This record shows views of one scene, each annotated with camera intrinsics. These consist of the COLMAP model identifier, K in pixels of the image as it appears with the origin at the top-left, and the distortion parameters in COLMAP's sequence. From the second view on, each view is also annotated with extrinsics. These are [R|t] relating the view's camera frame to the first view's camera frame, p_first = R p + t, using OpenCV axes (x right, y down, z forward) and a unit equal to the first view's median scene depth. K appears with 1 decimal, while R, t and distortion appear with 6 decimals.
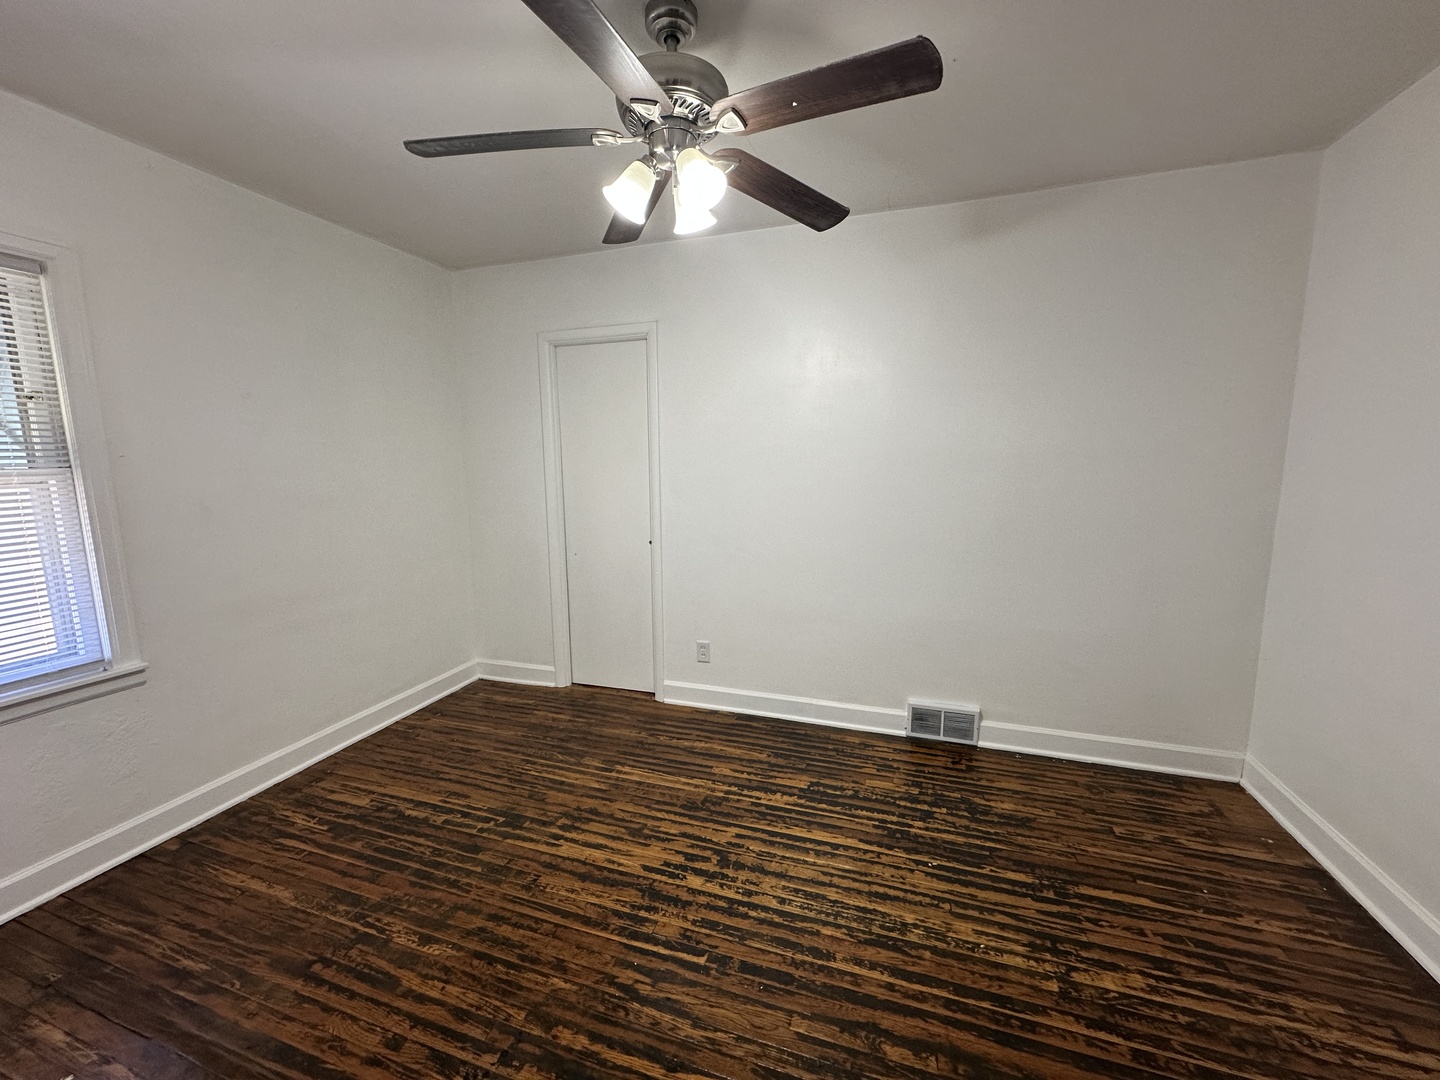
lens RADIAL K [[569.4, 0, 714.0], [0, 569.4, 540.4], [0, 0, 1]] dist [-0.001622, -0.000228]
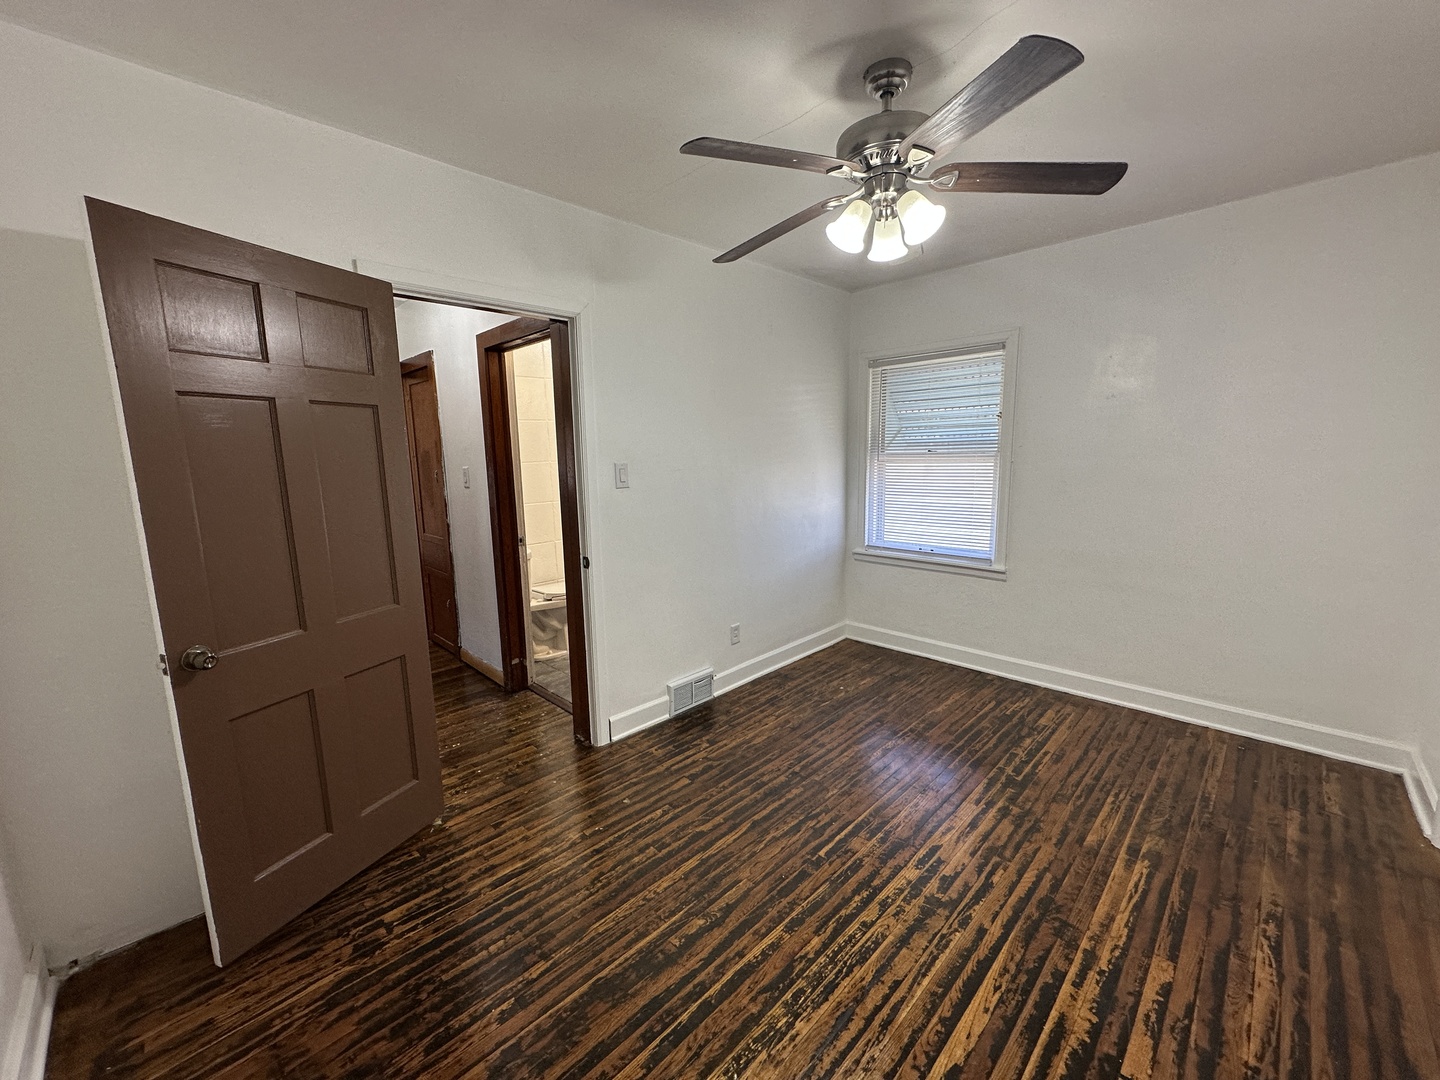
lens RADIAL K [[569.4, 0, 718.2], [0, 569.4, 541.4], [0, 0, 1]] dist [-0.001622, -0.000228]
pose [[-0.444852, 0.155729, -0.881961, 0.945175], [-0.101383, 0.969681, 0.222354, -0.167056], [0.889847, 0.188330, -0.415577, 1.034195]]
